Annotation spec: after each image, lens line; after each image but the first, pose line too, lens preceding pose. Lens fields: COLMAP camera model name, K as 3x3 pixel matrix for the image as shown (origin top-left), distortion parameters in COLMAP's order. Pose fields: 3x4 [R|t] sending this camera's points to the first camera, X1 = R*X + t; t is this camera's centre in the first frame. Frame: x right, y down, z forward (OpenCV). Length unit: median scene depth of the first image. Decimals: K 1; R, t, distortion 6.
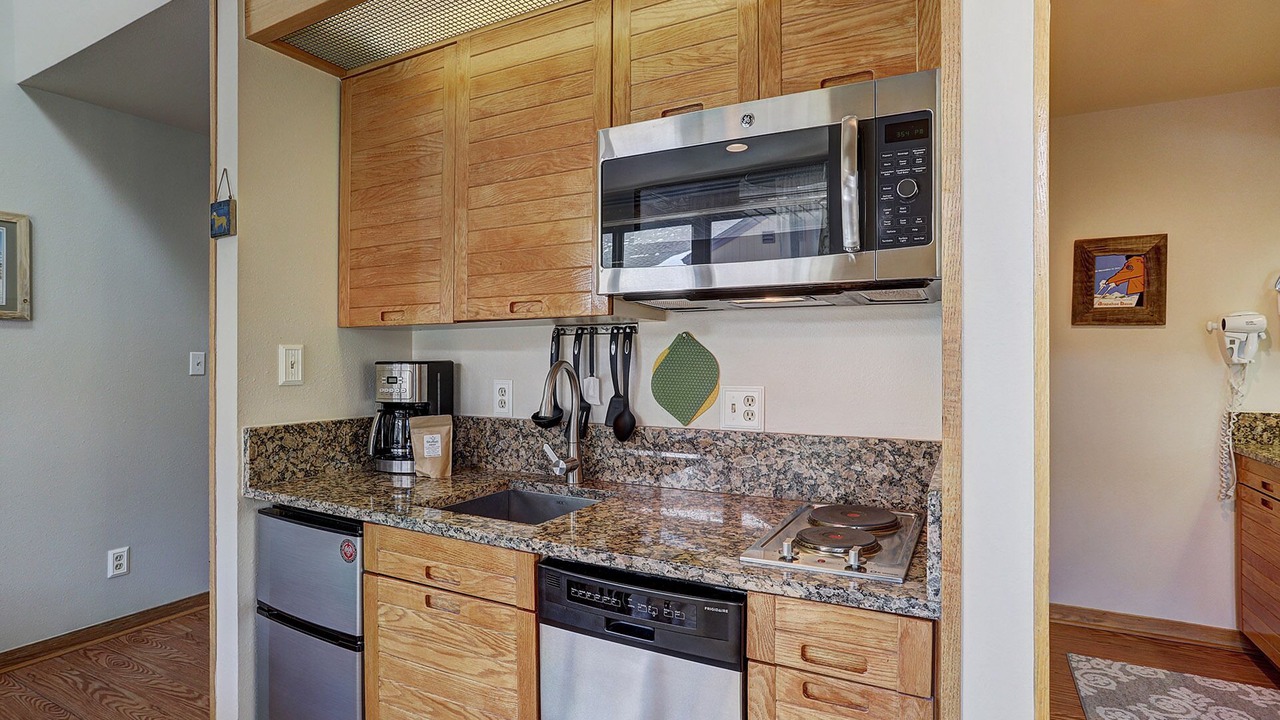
lens RADIAL K [[642.6, 0, 631.1], [0, 642.6, 357.1], [0, 0, 1]] dist [-0.051432, 0.014565]
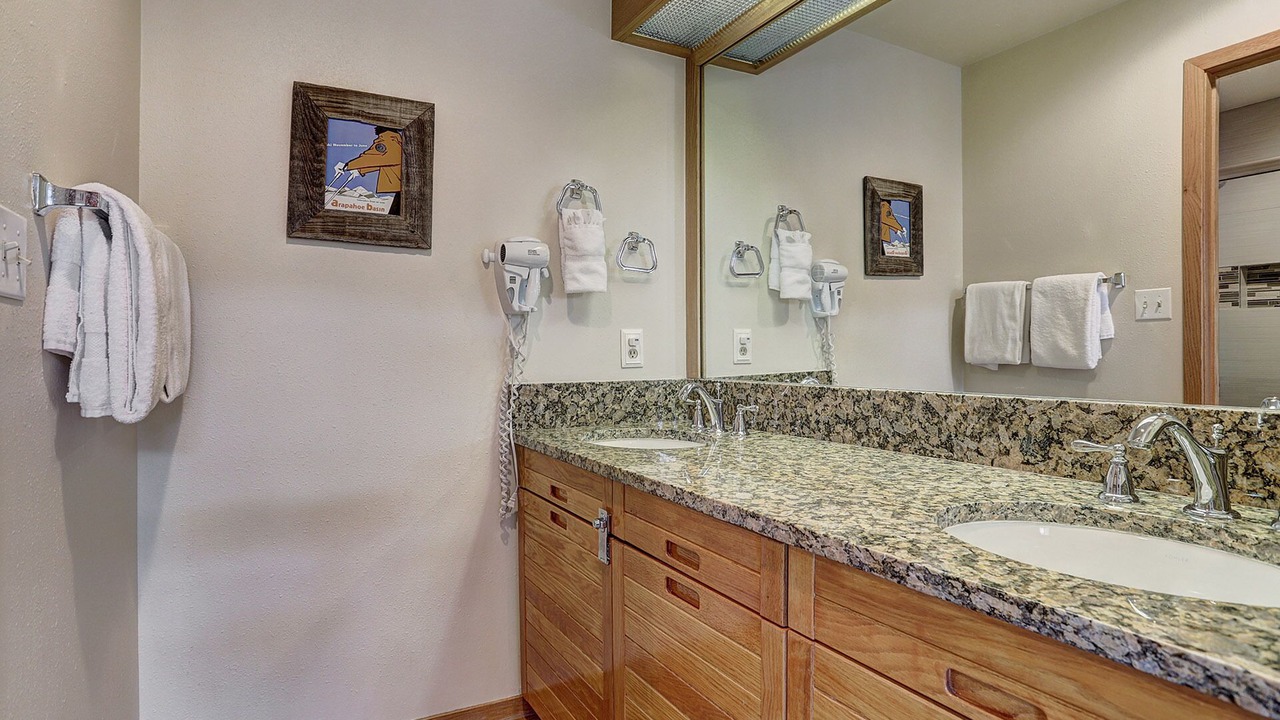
lens RADIAL K [[642.6, 0, 634.7], [0, 642.6, 362.3], [0, 0, 1]] dist [-0.051432, 0.014565]
pose [[0.540934, -0.009906, 0.841007, 0.447186], [-0.000345, 0.999928, 0.012000, 0.055461], [-0.841065, -0.006781, 0.540892, 0.501624]]
